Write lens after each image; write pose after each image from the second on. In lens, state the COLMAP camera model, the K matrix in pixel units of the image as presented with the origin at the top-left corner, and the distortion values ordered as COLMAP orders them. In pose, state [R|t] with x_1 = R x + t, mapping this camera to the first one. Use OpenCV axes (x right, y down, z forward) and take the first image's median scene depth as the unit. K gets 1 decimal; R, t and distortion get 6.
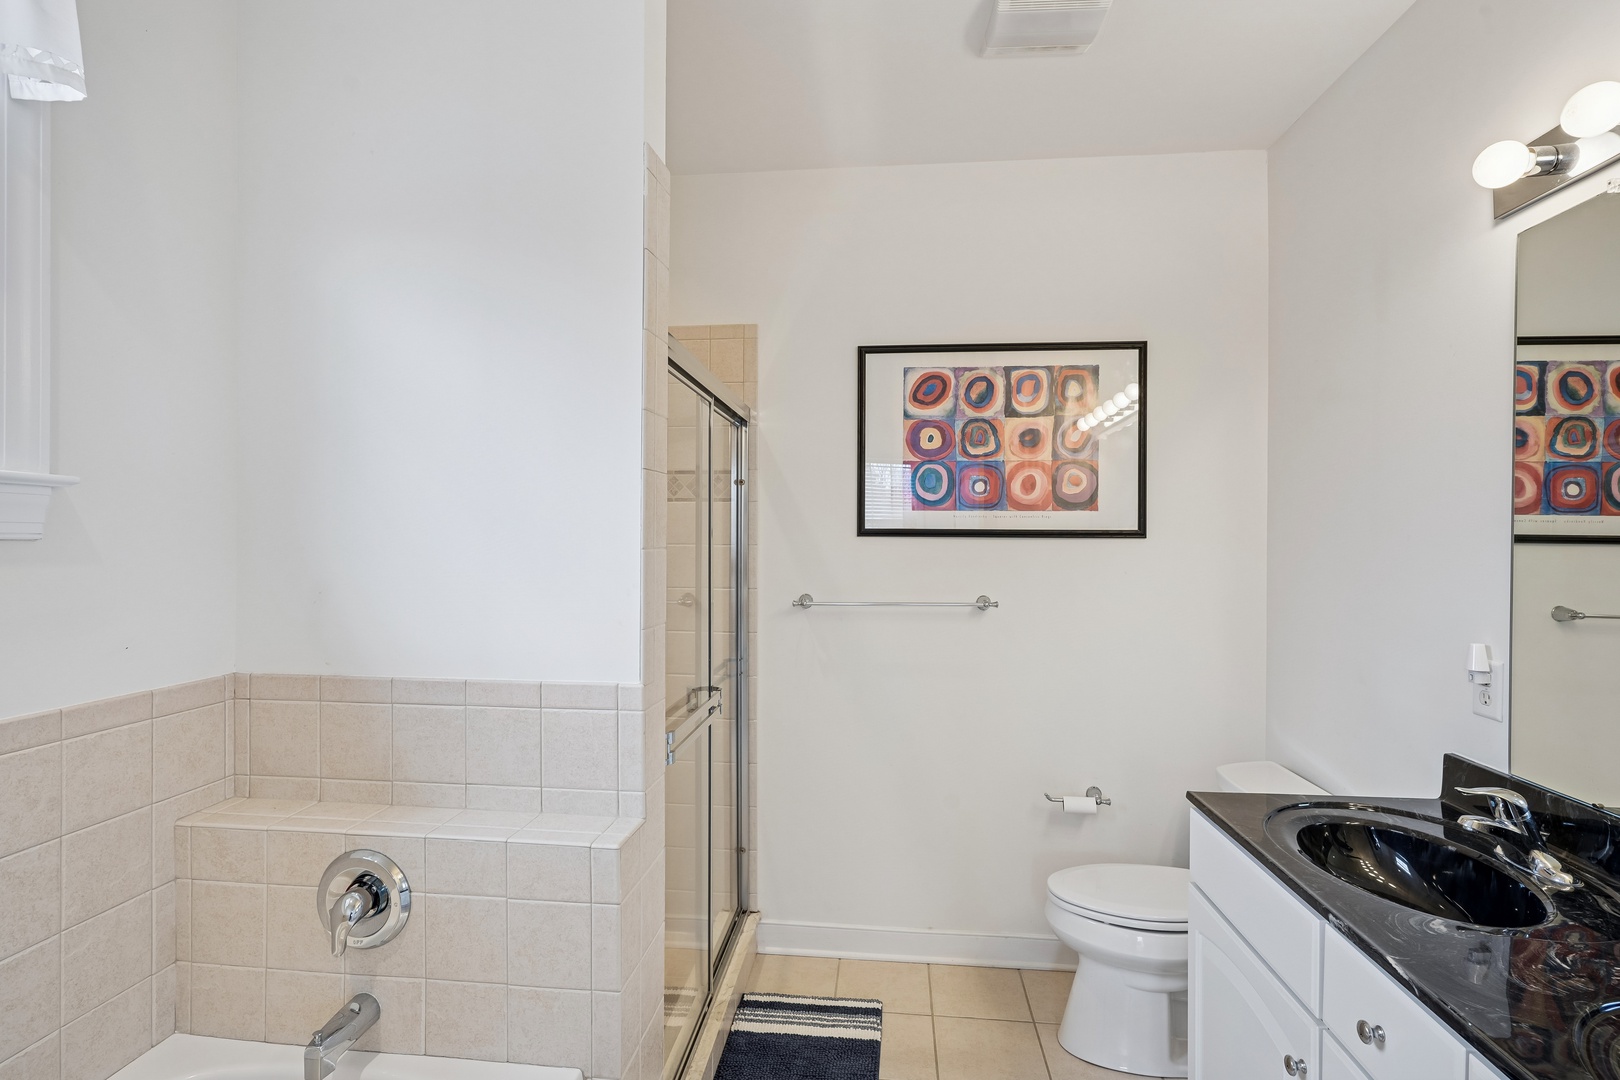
lens RADIAL K [[782.5, 0, 812.0], [0, 782.5, 535.0], [0, 0, 1]] dist [-0.010259, 0.006641]
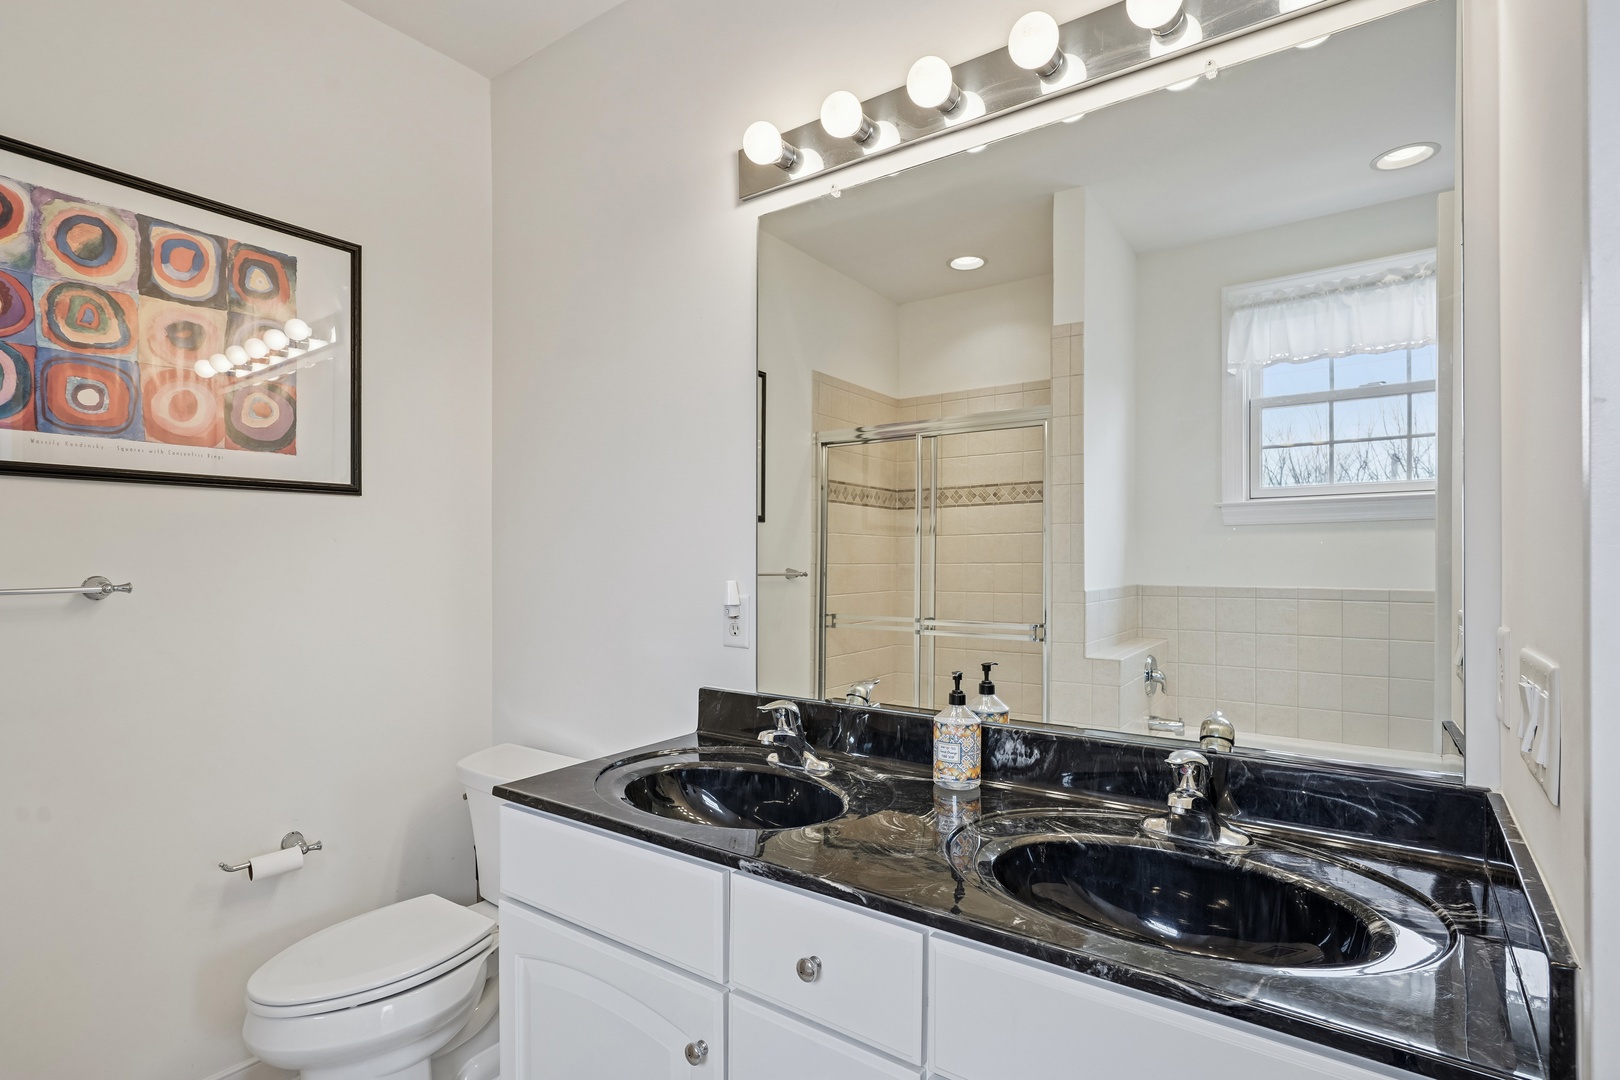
lens RADIAL K [[791.9, 0, 789.2], [0, 791.9, 551.1], [0, 0, 1]] dist [0.000250, 0.001212]
pose [[0.508267, -0.001778, 0.861198, -0.039851], [0.002139, 0.999997, 0.000802, 0.059405], [-0.861197, 0.001434, 0.508269, 0.220975]]
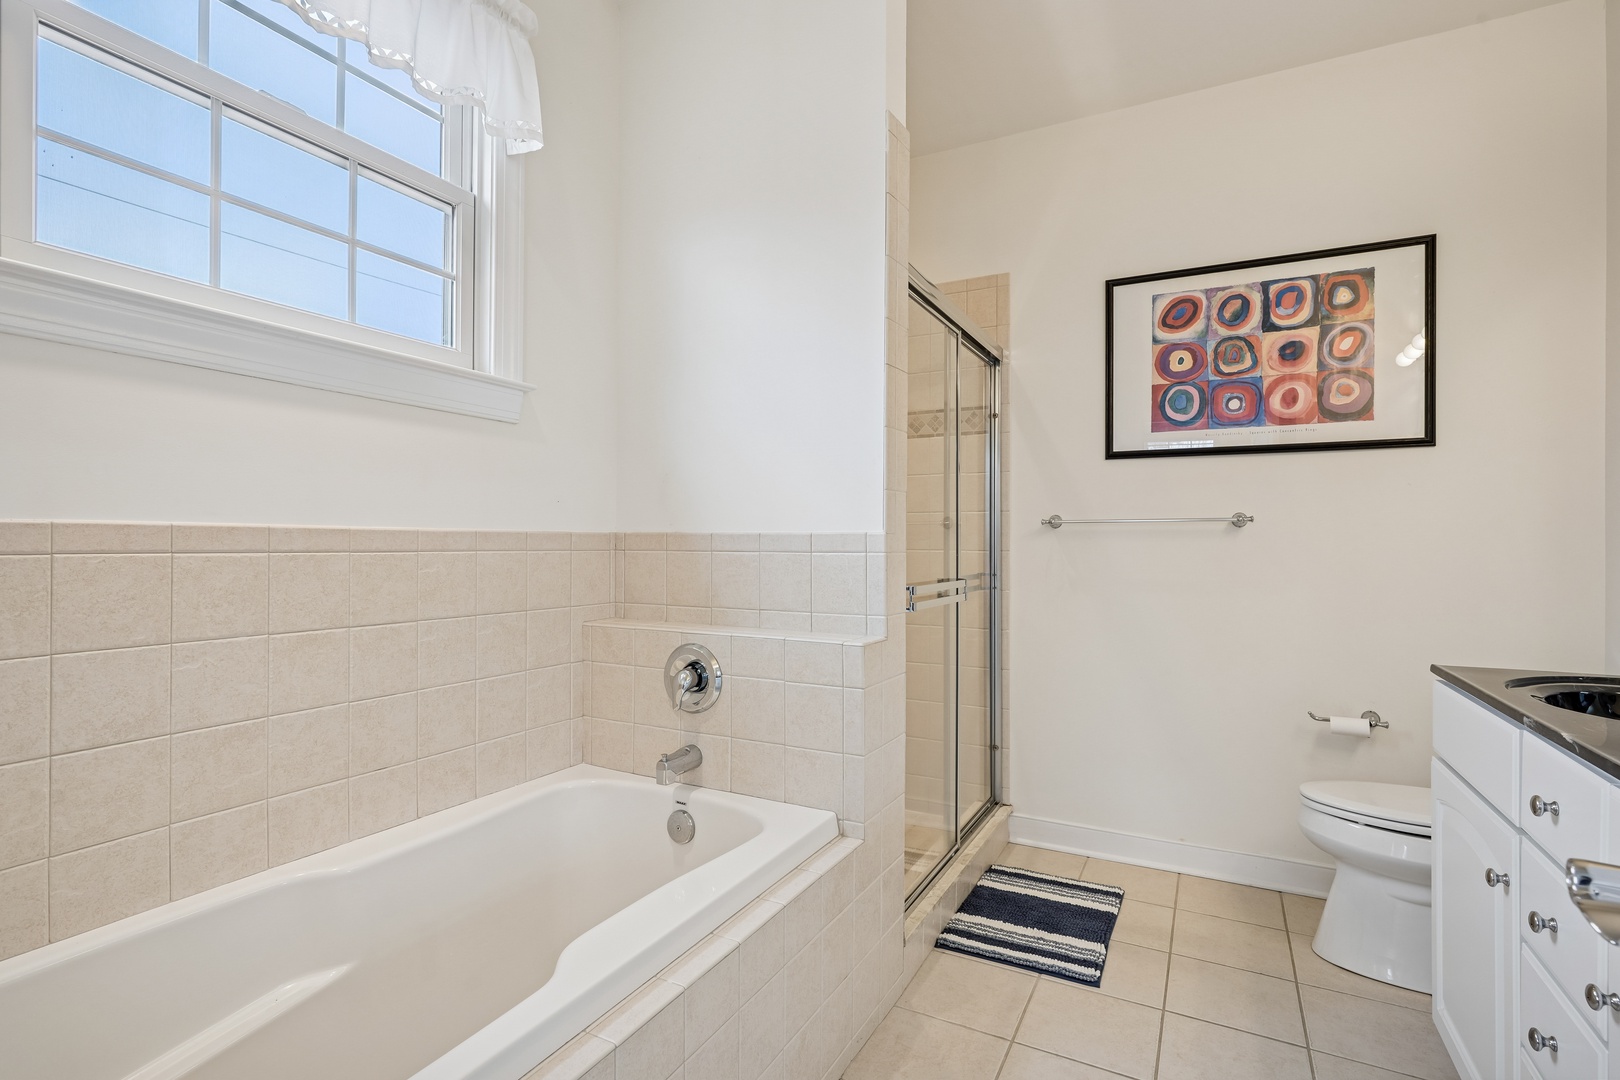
lens RADIAL K [[782.5, 0, 812.0], [0, 782.5, 535.0], [0, 0, 1]] dist [-0.010259, 0.006641]
pose [[0.928893, -0.003367, -0.370332, 0.082376], [-0.000951, 0.999934, -0.011477, 0.119407], [0.370346, 0.011013, 0.928828, -0.129484]]
